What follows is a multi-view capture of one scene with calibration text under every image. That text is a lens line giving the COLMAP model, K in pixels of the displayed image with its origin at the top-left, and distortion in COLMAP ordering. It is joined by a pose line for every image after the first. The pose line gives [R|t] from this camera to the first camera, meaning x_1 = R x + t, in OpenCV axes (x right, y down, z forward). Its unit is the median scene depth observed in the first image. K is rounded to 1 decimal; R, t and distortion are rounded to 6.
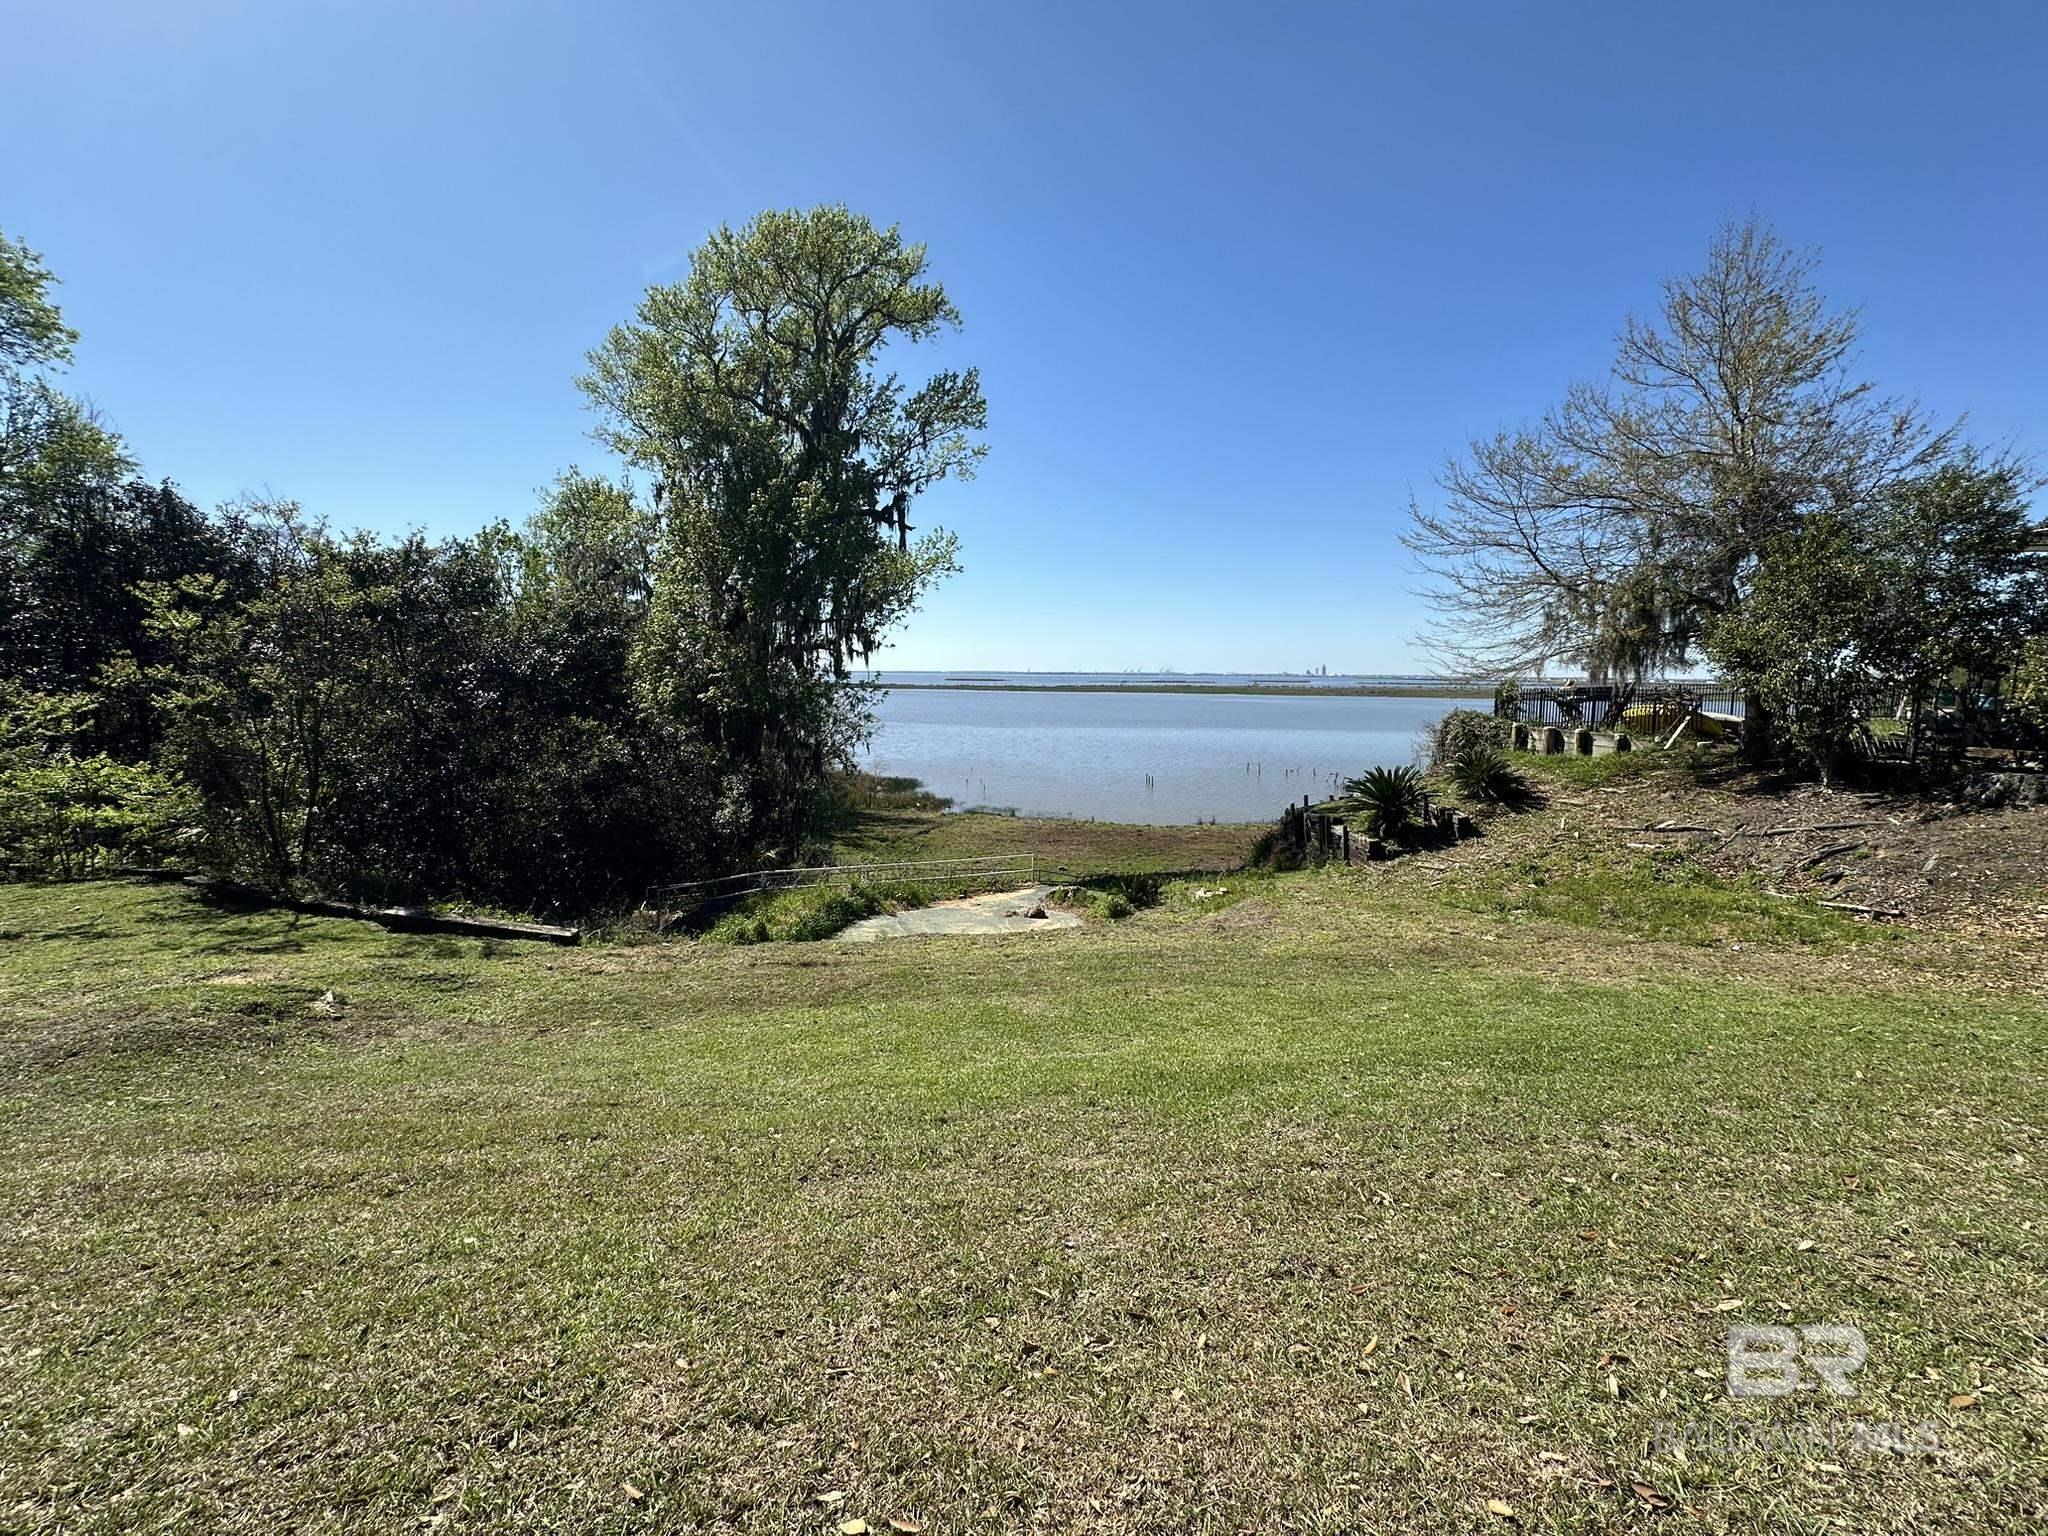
lens RADIAL K [[814.1, 0, 1028.0], [0, 814.1, 767.3], [0, 0, 1]] dist [-0.000277, 0.000100]
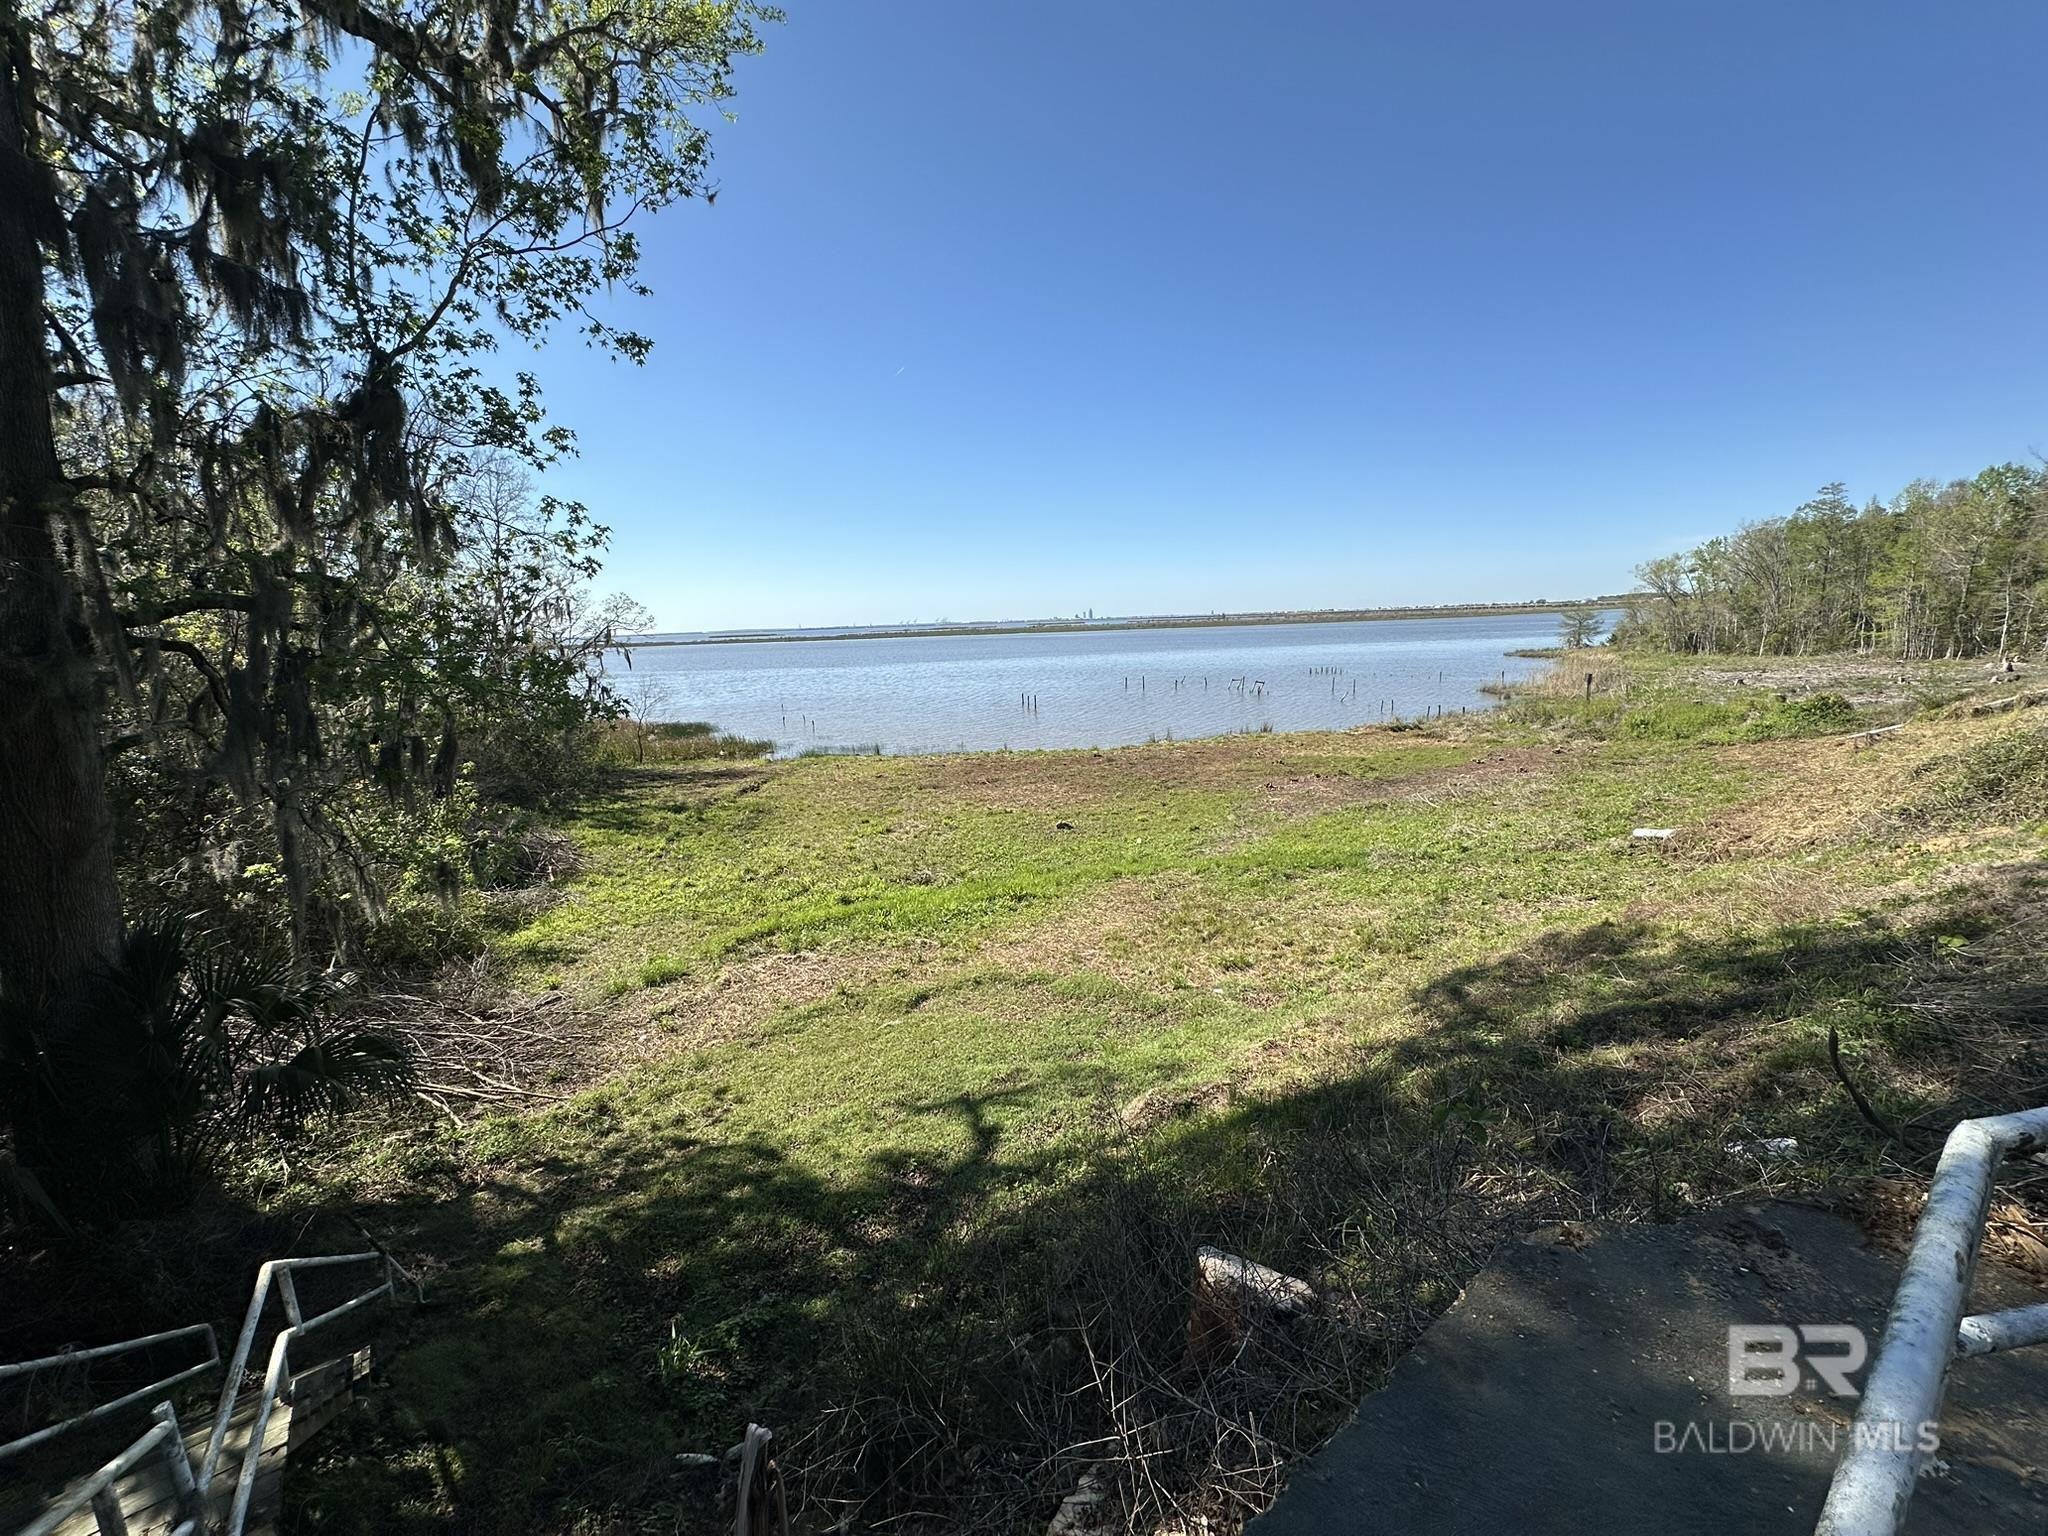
lens RADIAL K [[814.1, 0, 1023.6], [0, 814.1, 767.3], [0, 0, 1]] dist [-0.000277, 0.000100]
pose [[0.963912, -0.088860, 0.250951, -0.097002], [0.074019, 0.994936, 0.067990, 0.045499], [-0.255722, -0.046961, 0.965609, 0.457935]]
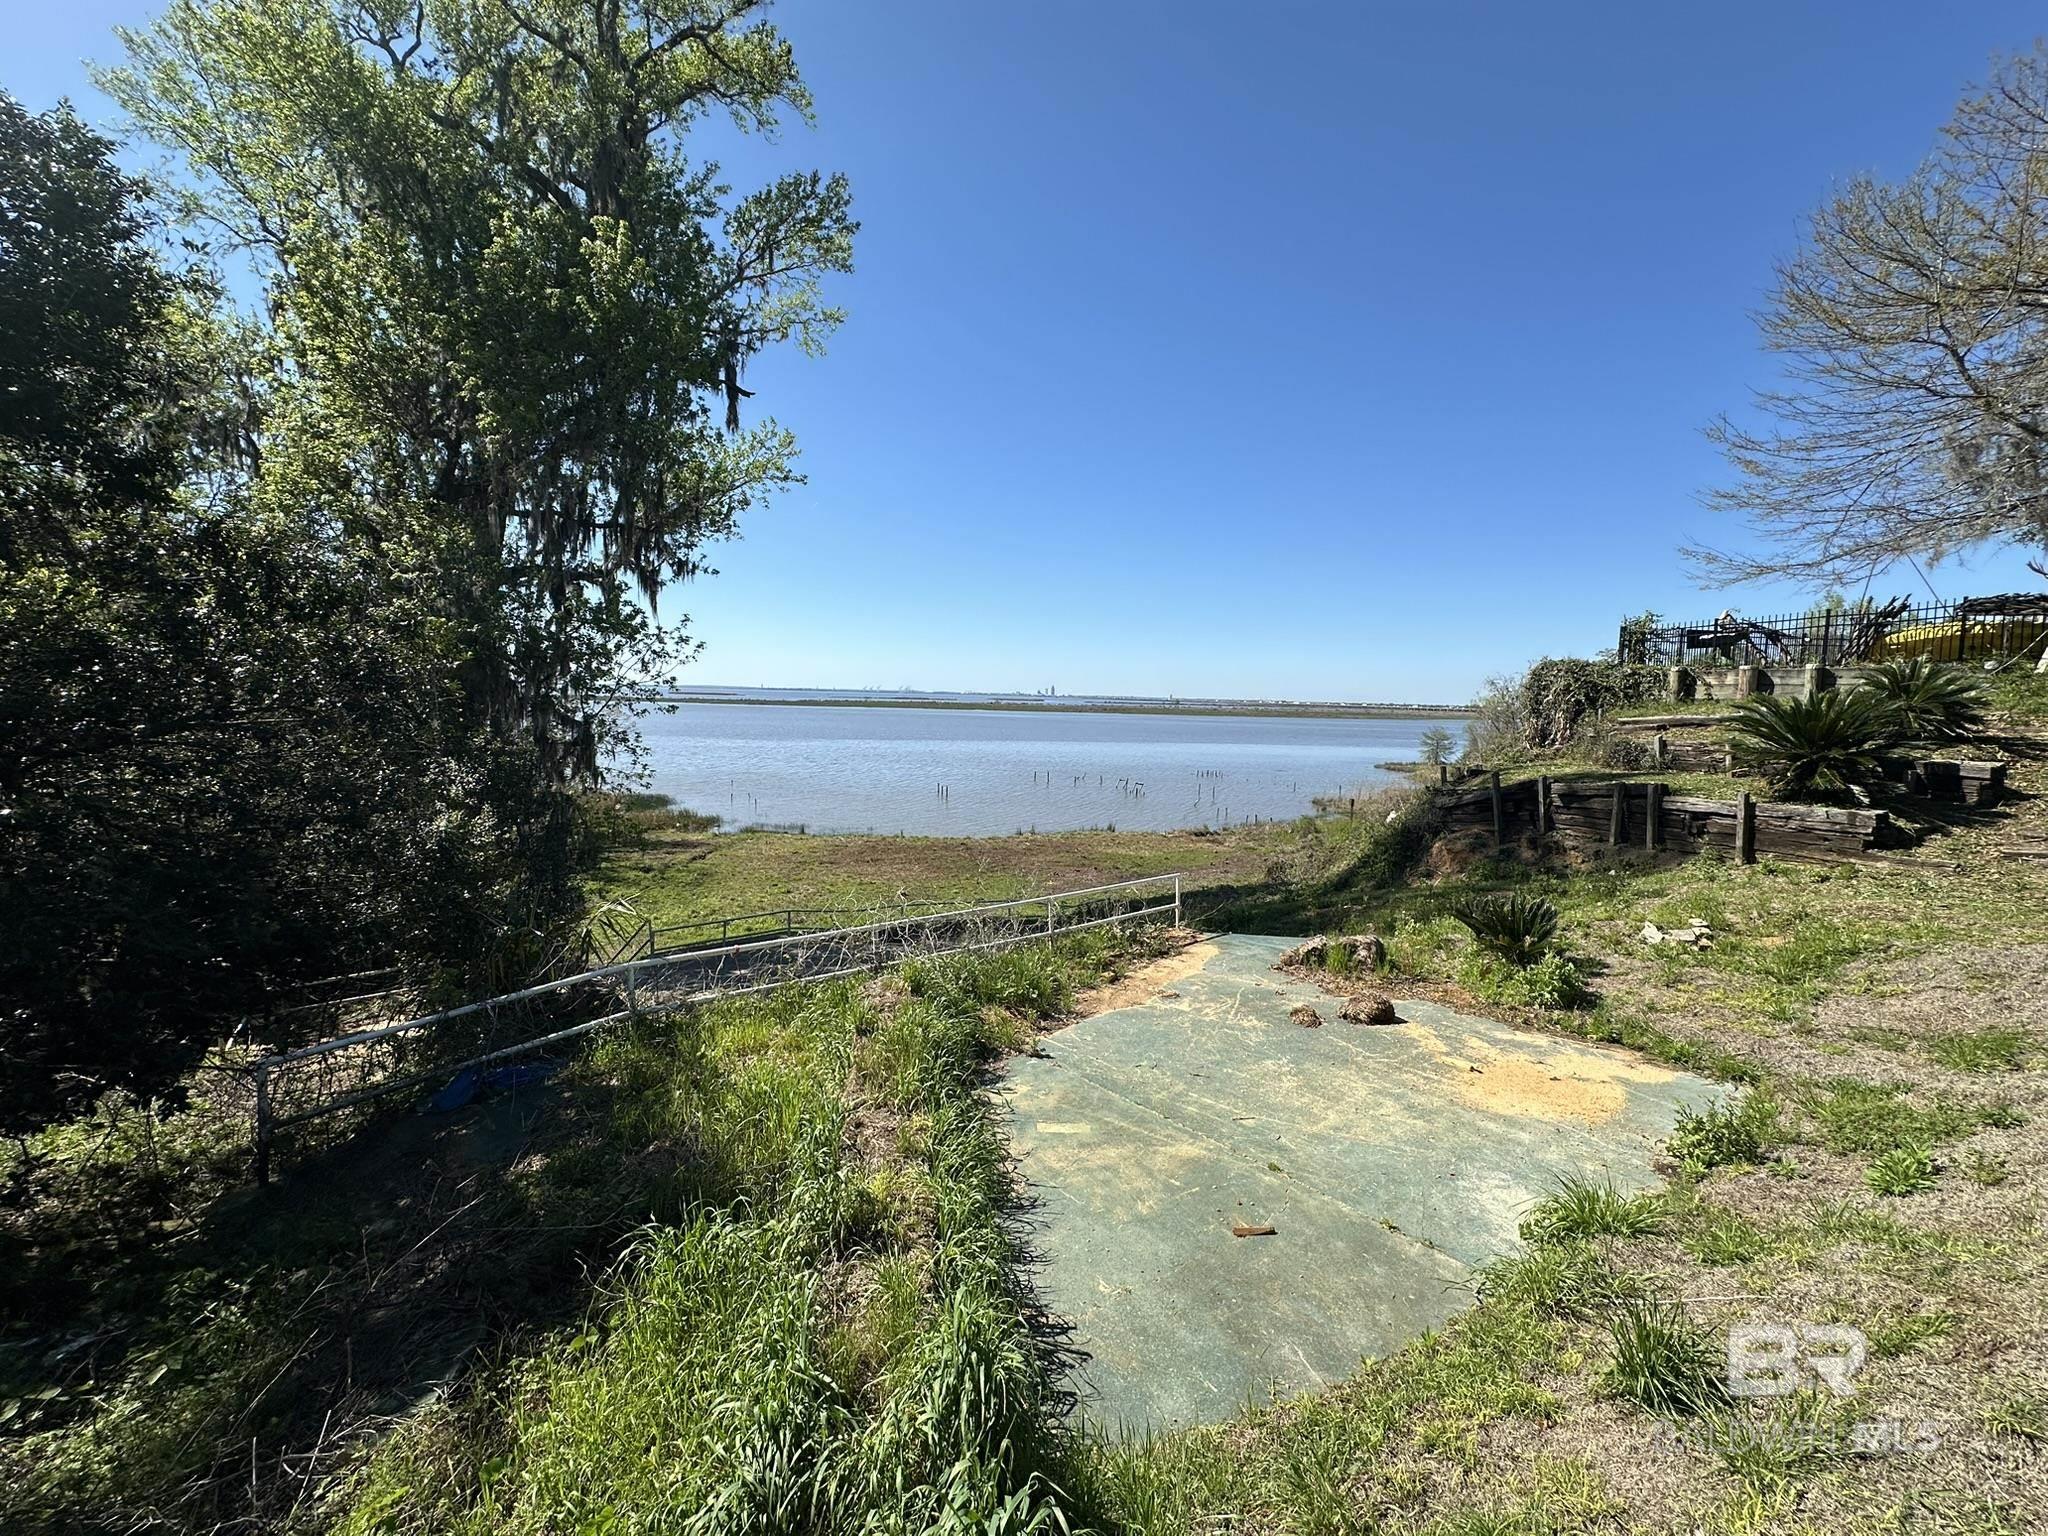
lens RADIAL K [[814.1, 0, 1022.9], [0, 814.1, 764.9], [0, 0, 1]] dist [-0.000277, 0.000100]
pose [[0.952147, -0.012527, 0.305385, -0.078636], [0.020065, 0.999566, -0.021559, 0.015651], [-0.304982, 0.026655, 0.951985, 0.178152]]
